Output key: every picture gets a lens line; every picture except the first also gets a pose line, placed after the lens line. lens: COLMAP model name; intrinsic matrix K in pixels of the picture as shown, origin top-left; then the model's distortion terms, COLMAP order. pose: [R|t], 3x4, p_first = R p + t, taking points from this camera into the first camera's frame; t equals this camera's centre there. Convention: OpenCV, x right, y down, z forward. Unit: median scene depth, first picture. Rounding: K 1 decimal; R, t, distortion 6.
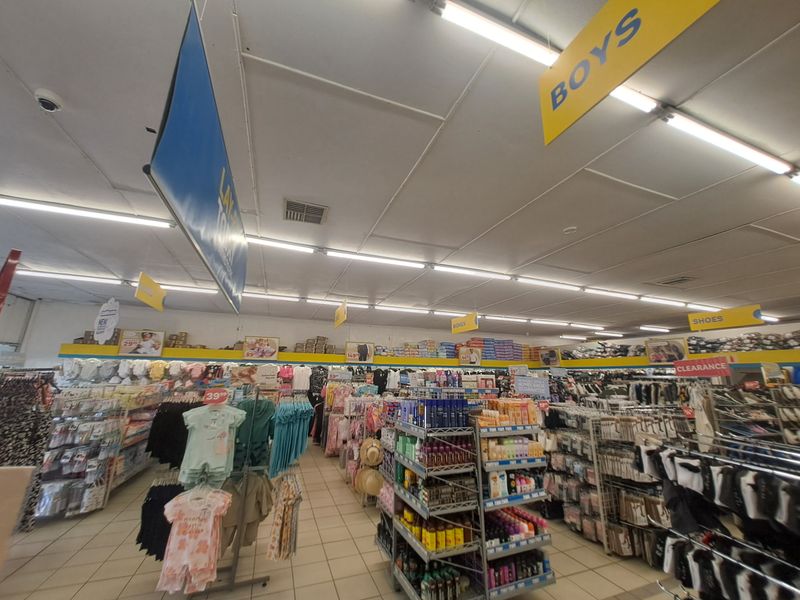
lens RADIAL K [[315.5, 0, 400.0], [0, 315.5, 300.0], [0, 0, 1]] dist [0.016236, -0.000067]
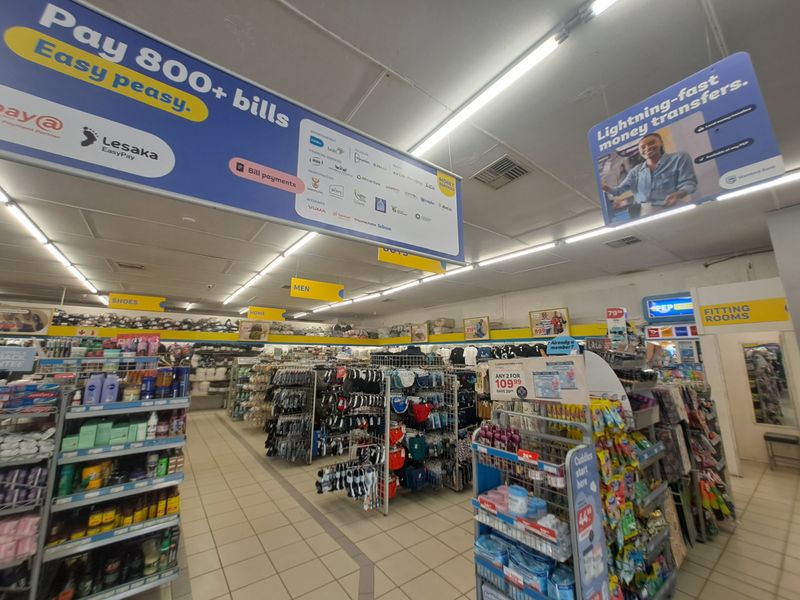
lens RADIAL K [[315.5, 0, 400.0], [0, 315.5, 300.0], [0, 0, 1]] dist [0.016236, -0.000067]
pose [[-0.271266, 0.157111, 0.949595, -0.360834], [-0.233519, 0.946368, -0.223286, 0.065047], [-0.933747, -0.282318, -0.220029, 0.232216]]
